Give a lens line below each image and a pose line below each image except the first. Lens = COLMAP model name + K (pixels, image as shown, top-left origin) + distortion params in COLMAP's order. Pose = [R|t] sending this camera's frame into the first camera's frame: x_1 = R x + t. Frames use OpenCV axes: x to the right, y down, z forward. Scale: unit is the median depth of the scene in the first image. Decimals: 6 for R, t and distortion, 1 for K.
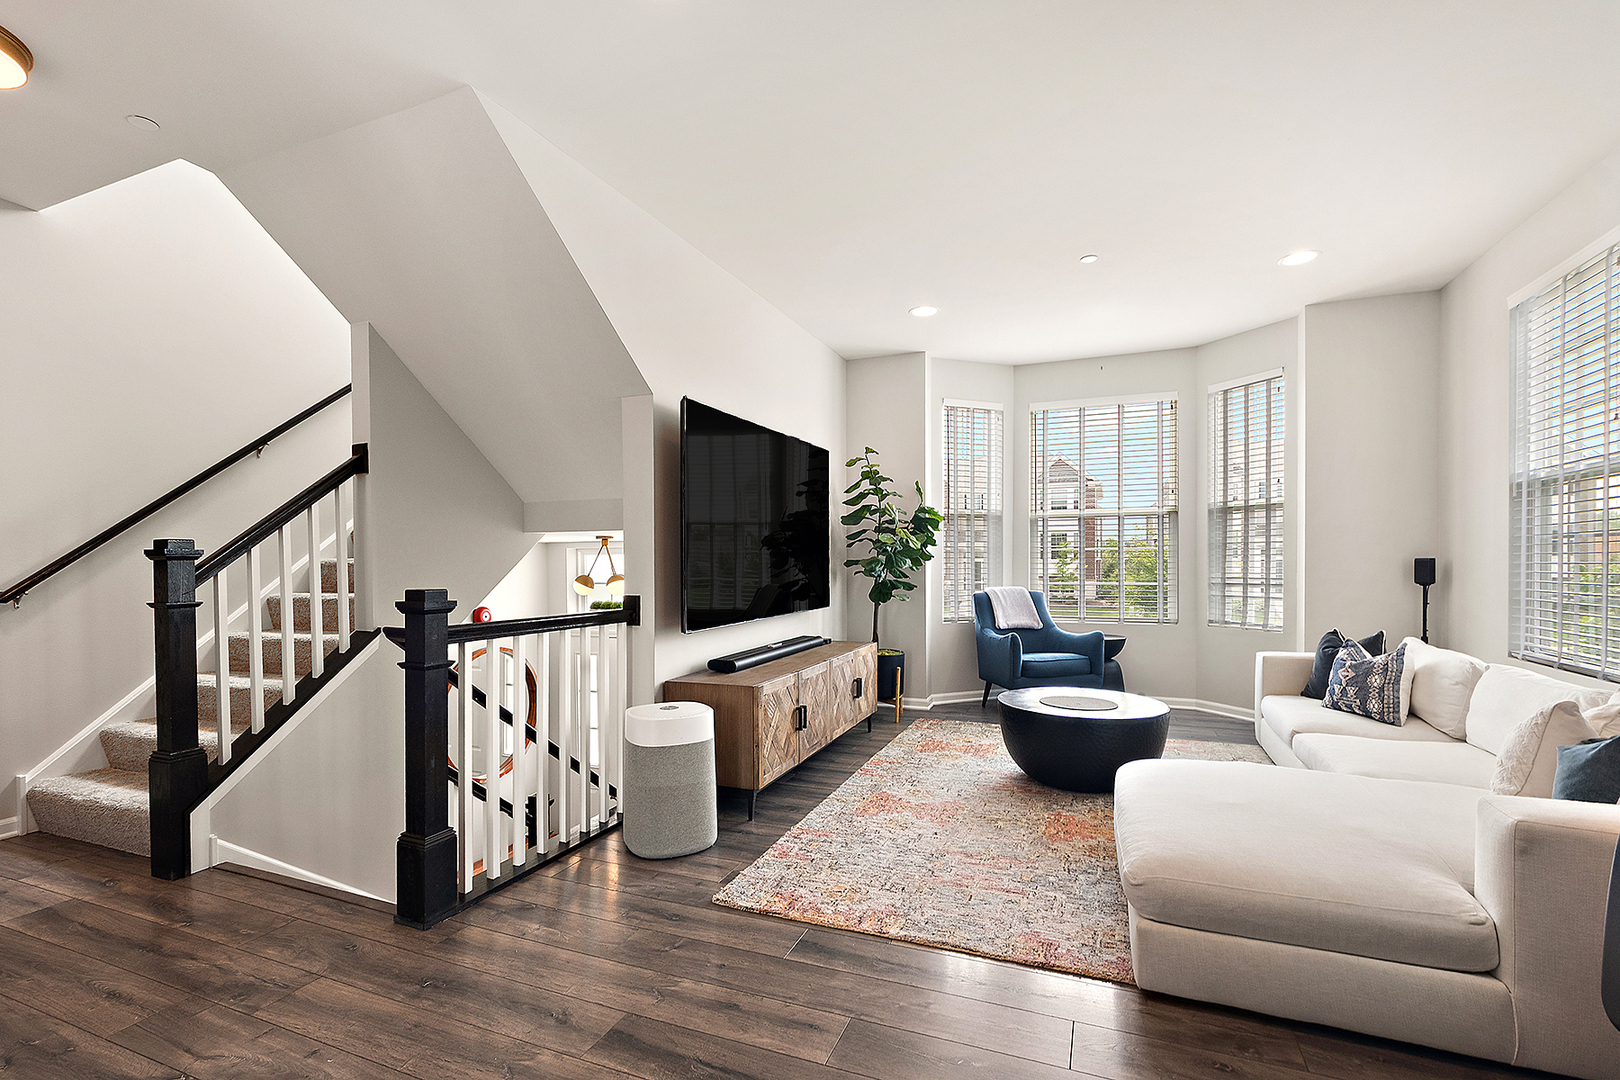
lens RADIAL K [[737.0, 0, 802.7], [0, 737.0, 569.7], [0, 0, 1]] dist [-0.000141, -0.000046]
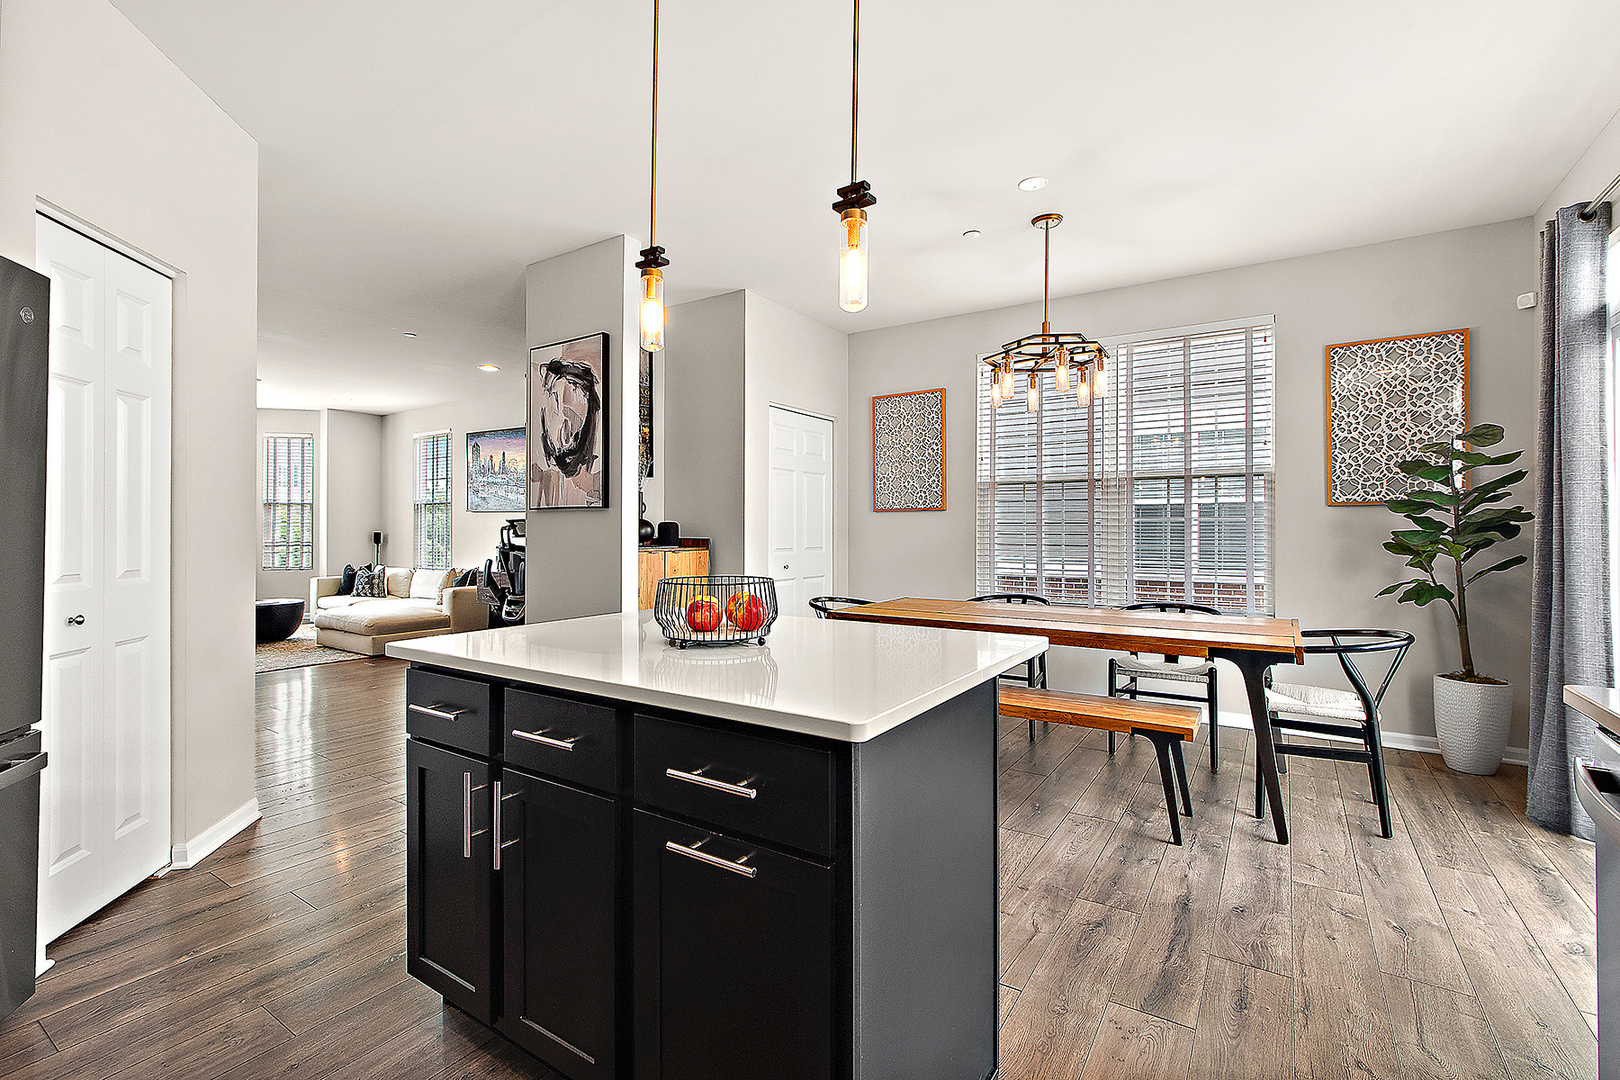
lens RADIAL K [[724.8, 0, 799.3], [0, 724.8, 529.9], [0, 0, 1]] dist [-0.000480, -0.000151]
pose [[0.197755, 0.012408, 0.980173, -1.317992], [0.008332, 0.999862, -0.014338, 0.025075], [-0.980216, 0.011002, 0.197624, -0.868360]]
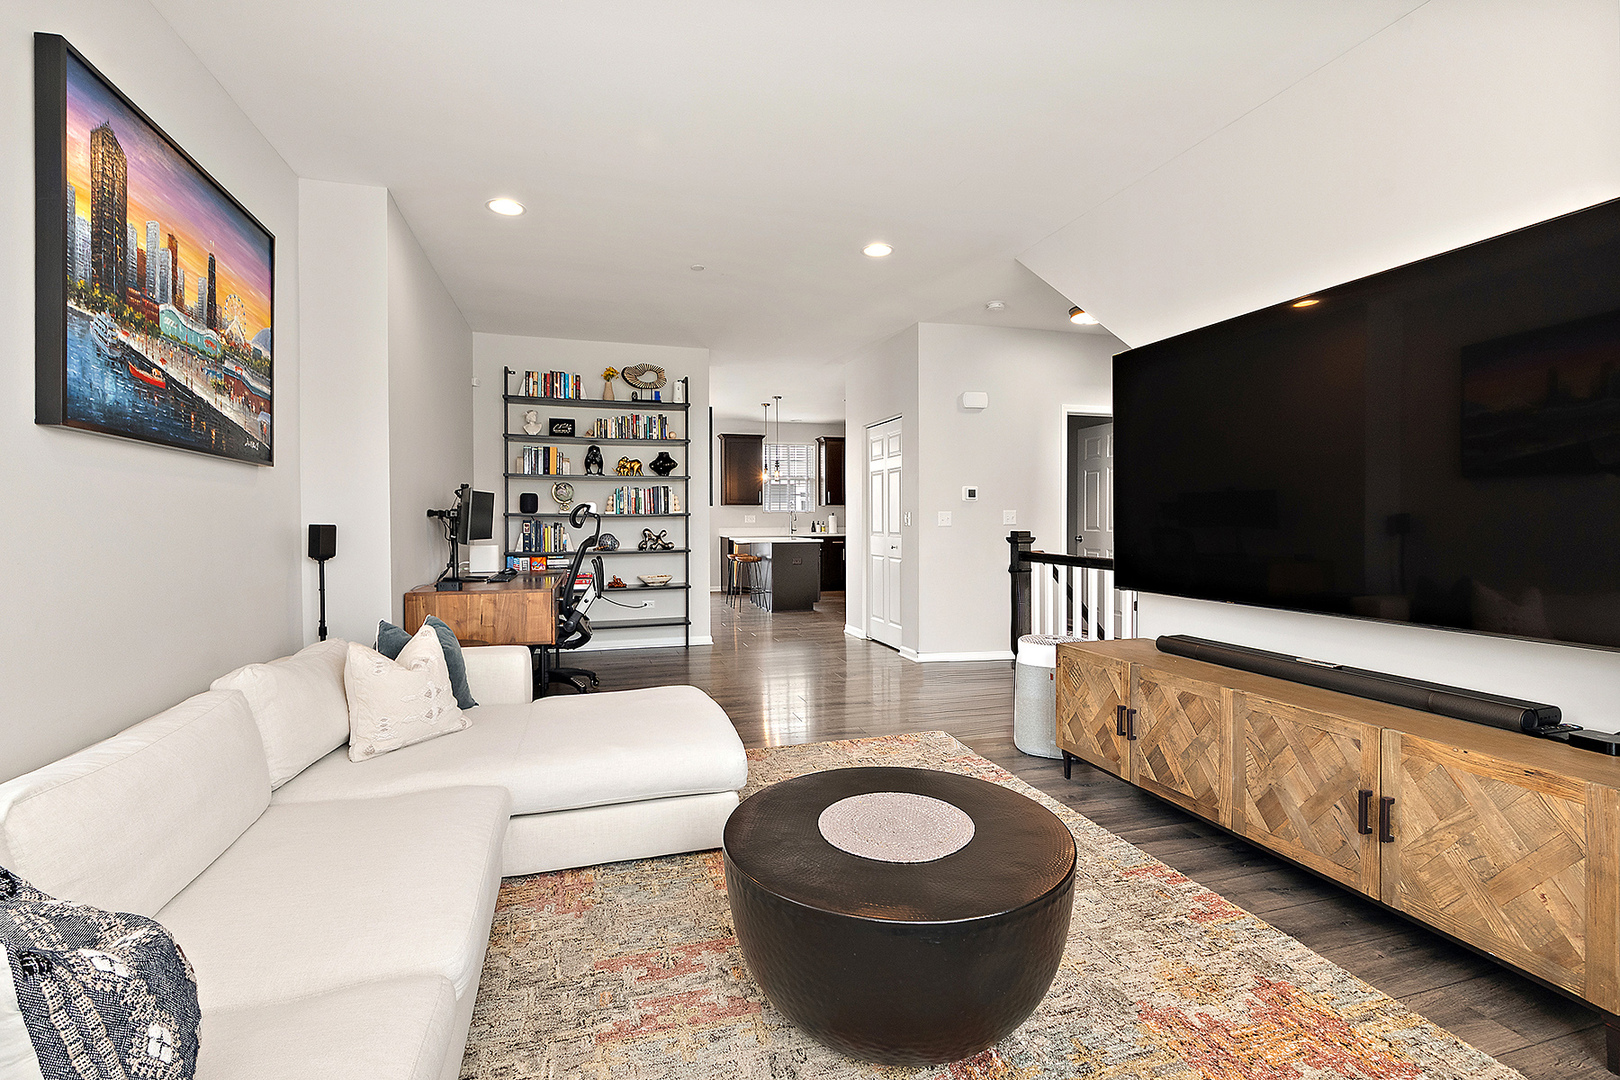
lens RADIAL K [[724.8, 0, 799.3], [0, 724.8, 529.9], [0, 0, 1]] dist [-0.000480, -0.000151]
pose [[-0.775180, 0.022522, -0.631339, 0.742694], [0.002358, 0.999461, 0.032758, -0.025207], [0.631736, 0.023905, -0.774815, 1.376001]]
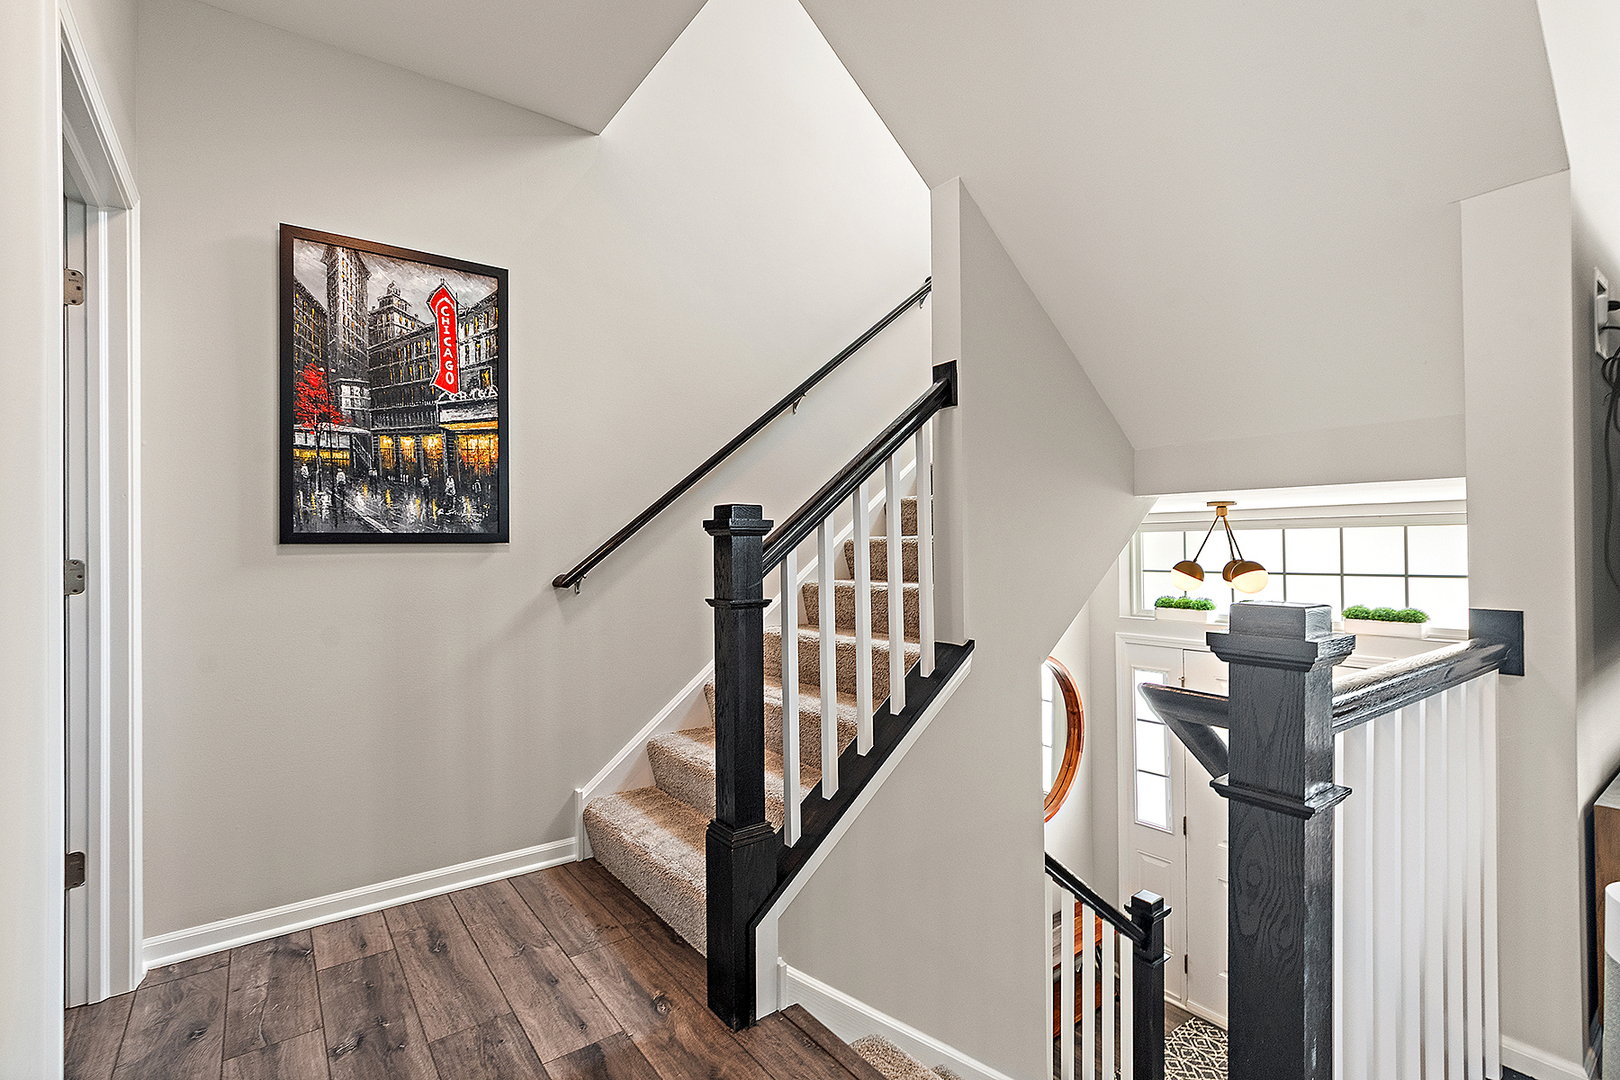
lens RADIAL K [[721.2, 0, 810.0], [0, 721.2, 540.0], [0, 0, 1]] dist [-0.000749, -0.000167]
pose [[0.851180, -0.003773, -0.524861, -0.340080], [-0.004985, 0.999871, -0.015271, 0.000446], [0.524851, 0.015614, 0.851051, 0.357939]]
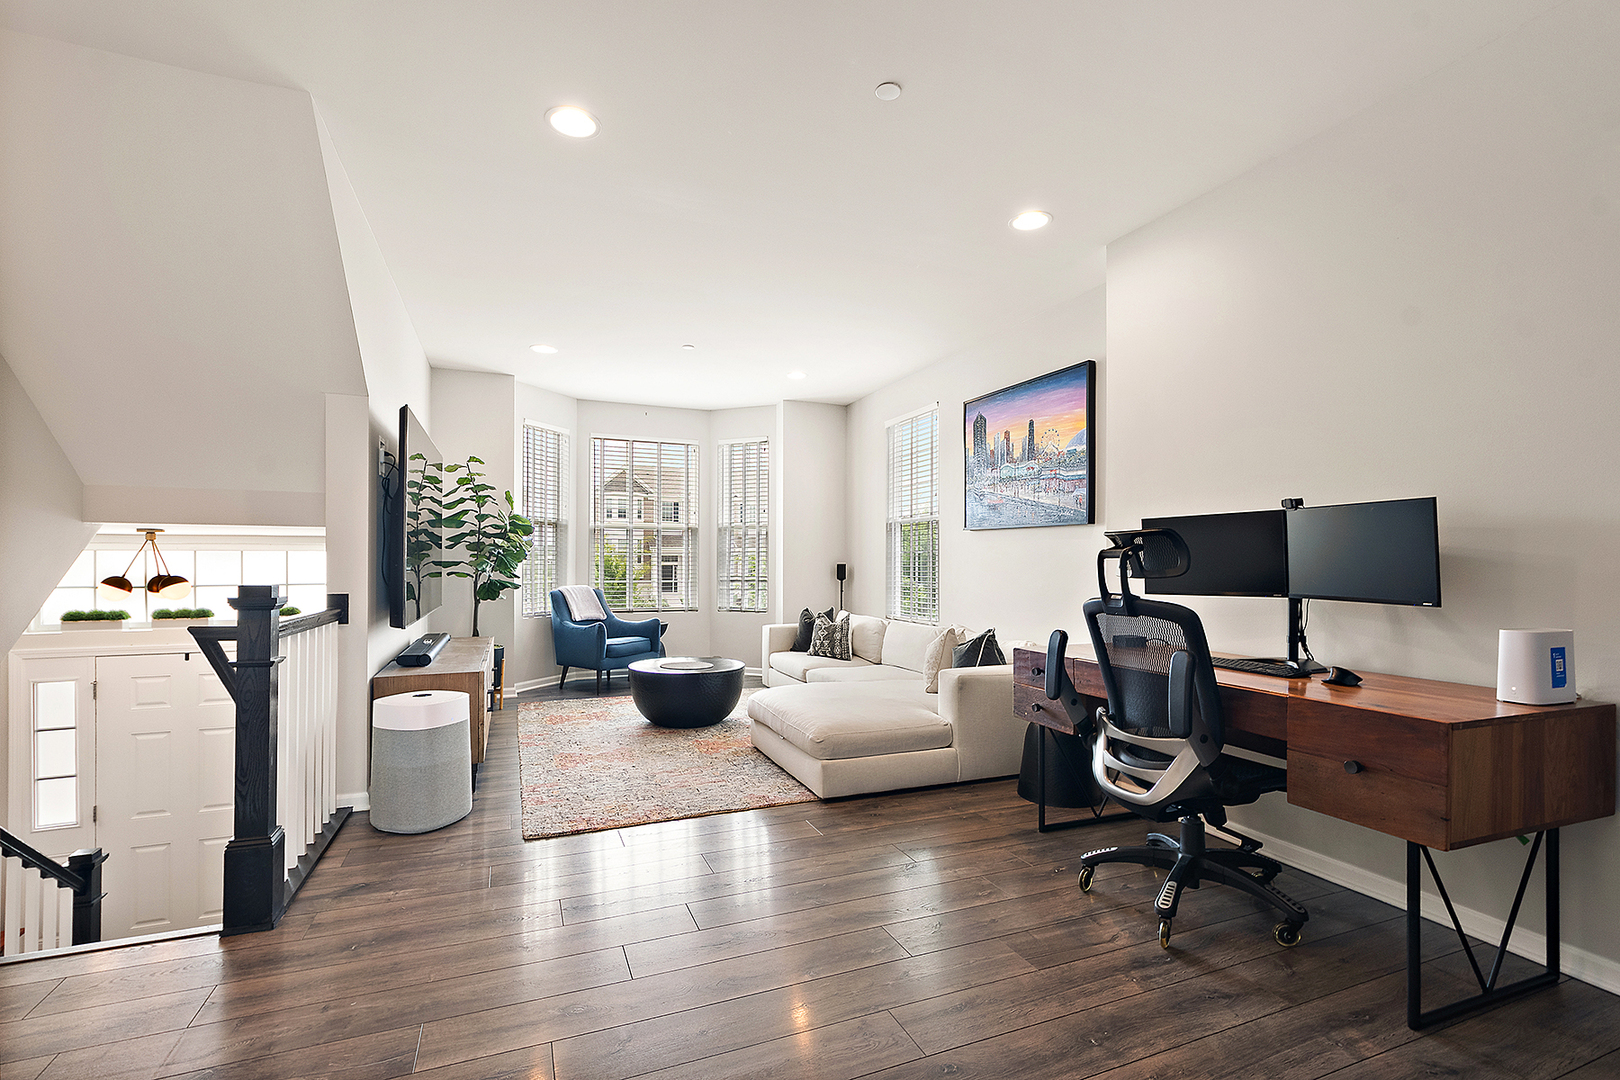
lens RADIAL K [[714.4, 0, 803.4], [0, 714.4, 563.6], [0, 0, 1]] dist [0.002386, 0.000411]
pose [[0.713257, 0.009029, 0.700844, -0.431408], [0.001156, 0.999901, -0.014058, 0.007981], [-0.700901, 0.010837, 0.713176, -0.119469]]
